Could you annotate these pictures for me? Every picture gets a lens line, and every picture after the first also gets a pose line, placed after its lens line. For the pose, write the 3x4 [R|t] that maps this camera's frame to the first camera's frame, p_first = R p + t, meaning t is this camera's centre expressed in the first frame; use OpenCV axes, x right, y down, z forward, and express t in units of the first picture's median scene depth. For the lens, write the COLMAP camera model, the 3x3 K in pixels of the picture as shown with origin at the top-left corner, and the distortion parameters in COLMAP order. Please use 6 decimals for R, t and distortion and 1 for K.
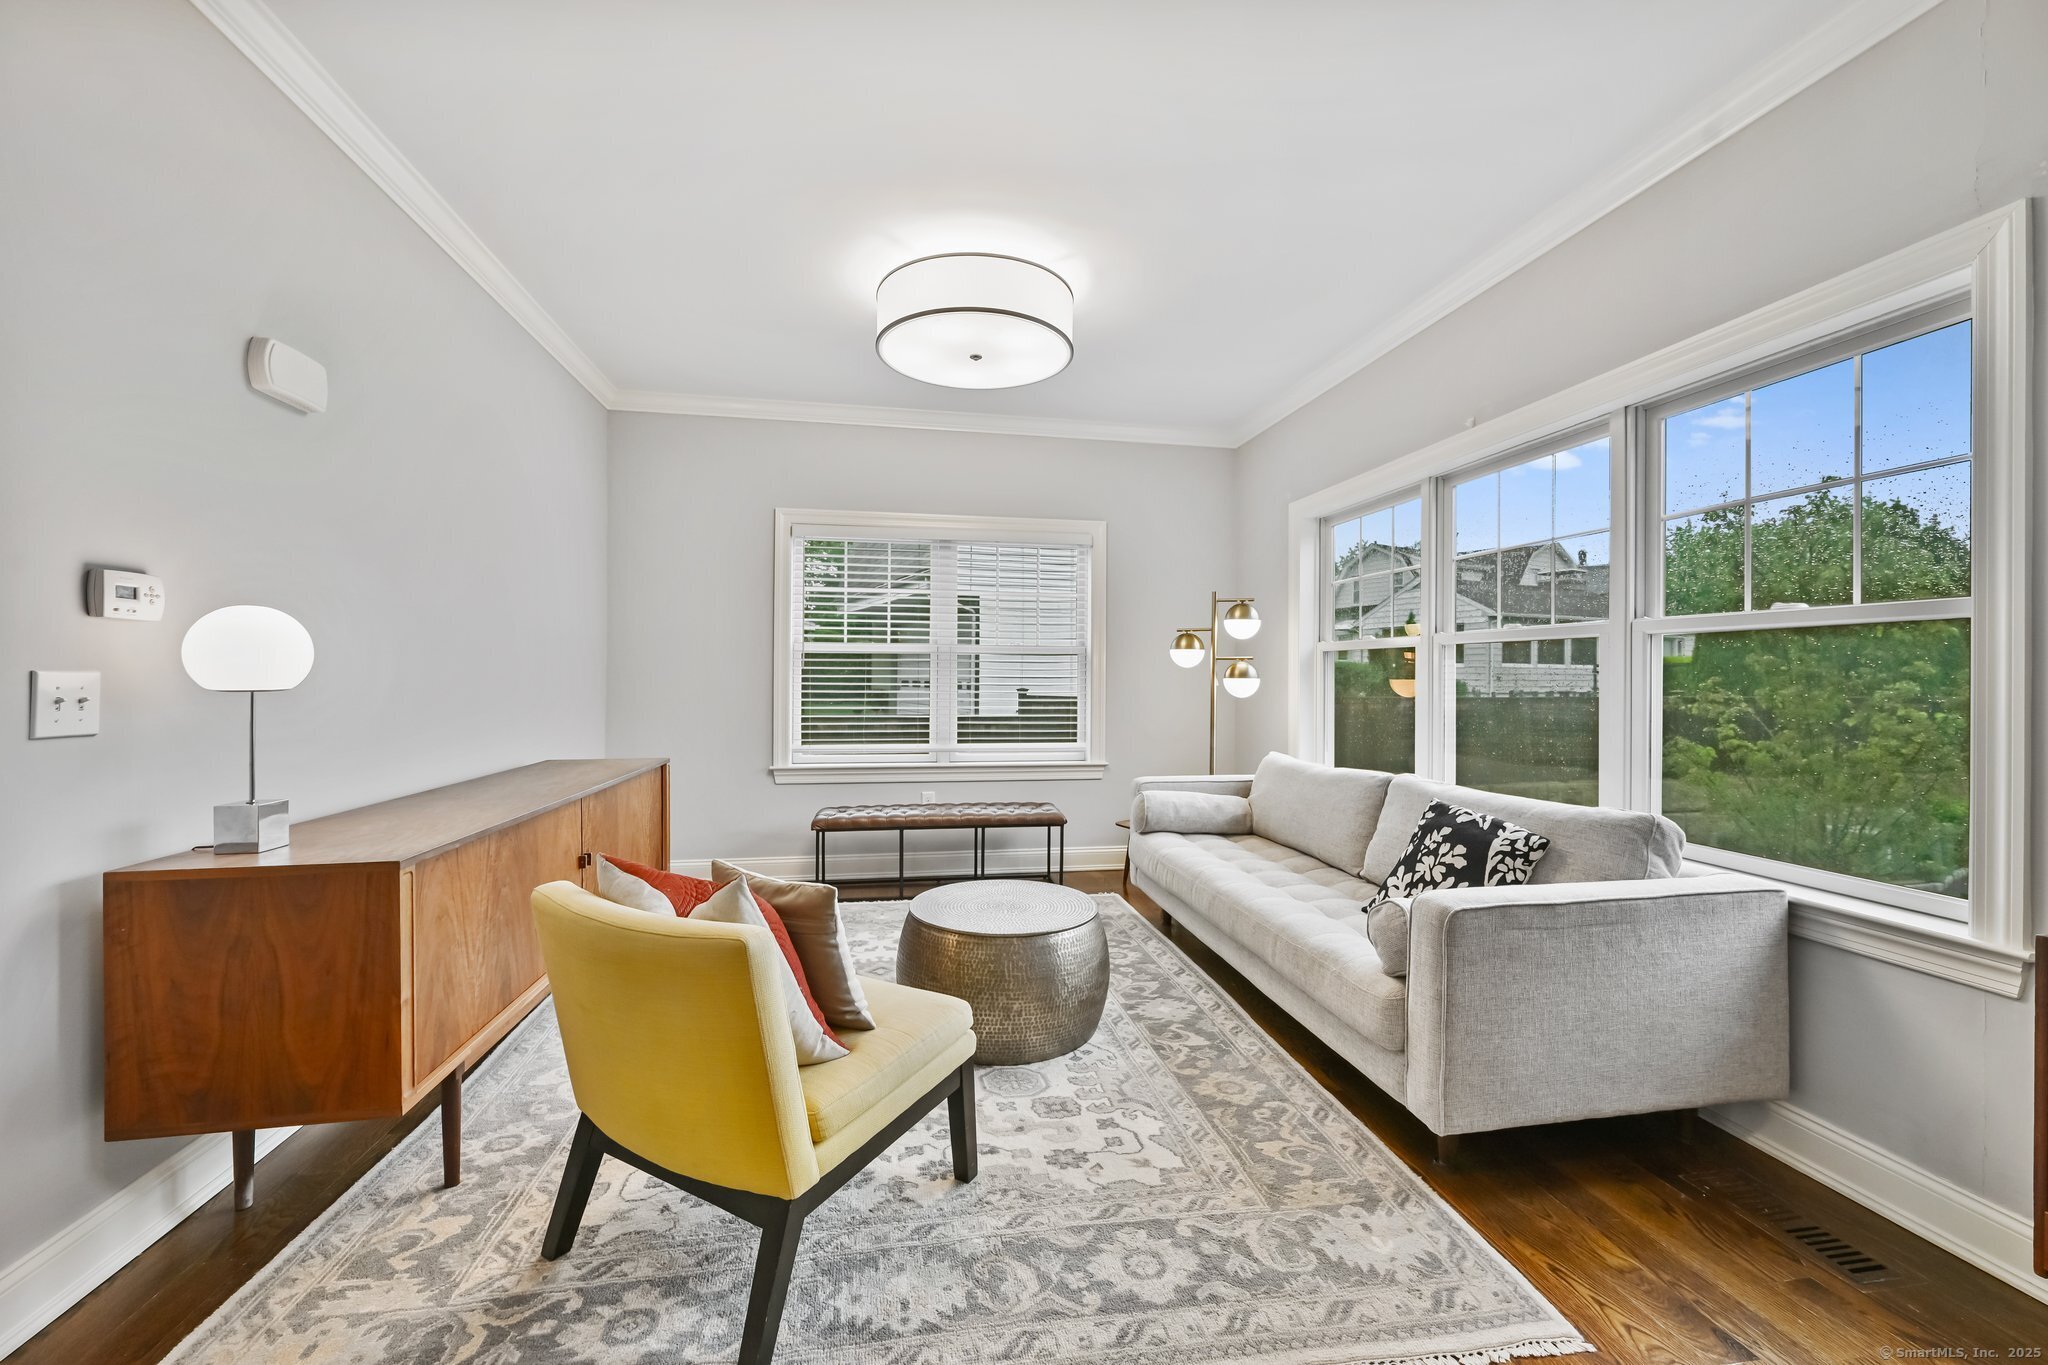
lens RADIAL K [[814.9, 0, 1024.0], [0, 814.9, 682.5], [0, 0, 1]] dist [0.000551, 0.000147]
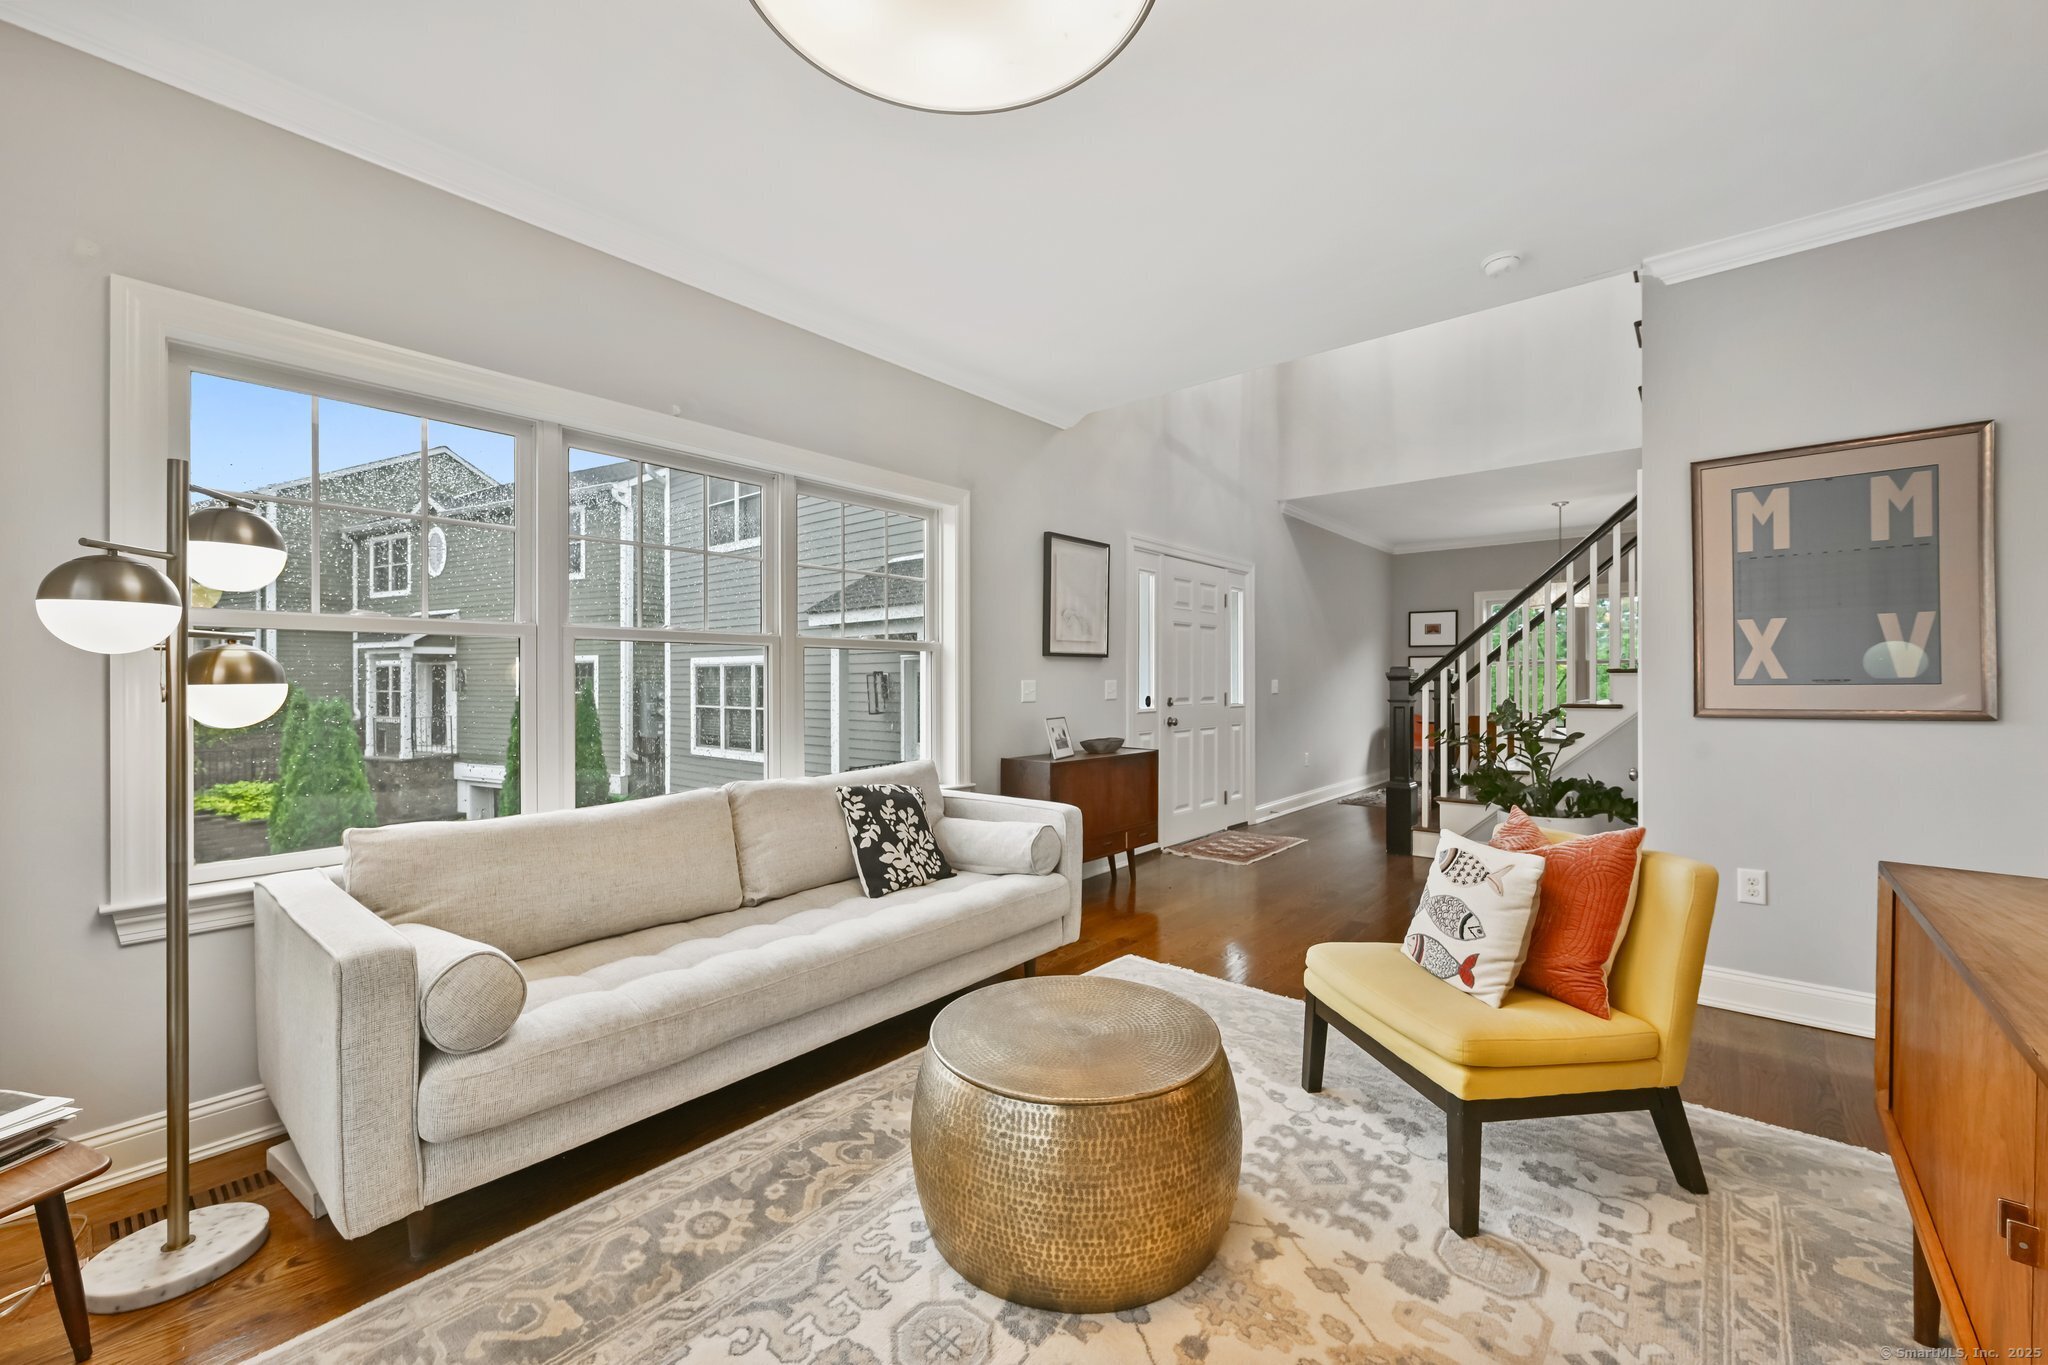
lens RADIAL K [[814.9, 0, 1024.0], [0, 814.9, 682.5], [0, 0, 1]] dist [0.000551, 0.000147]
pose [[-0.639040, -0.007663, 0.769135, -0.448974], [0.006616, 0.999859, 0.015459, -0.015709], [-0.769145, 0.014968, -0.638899, 1.291055]]
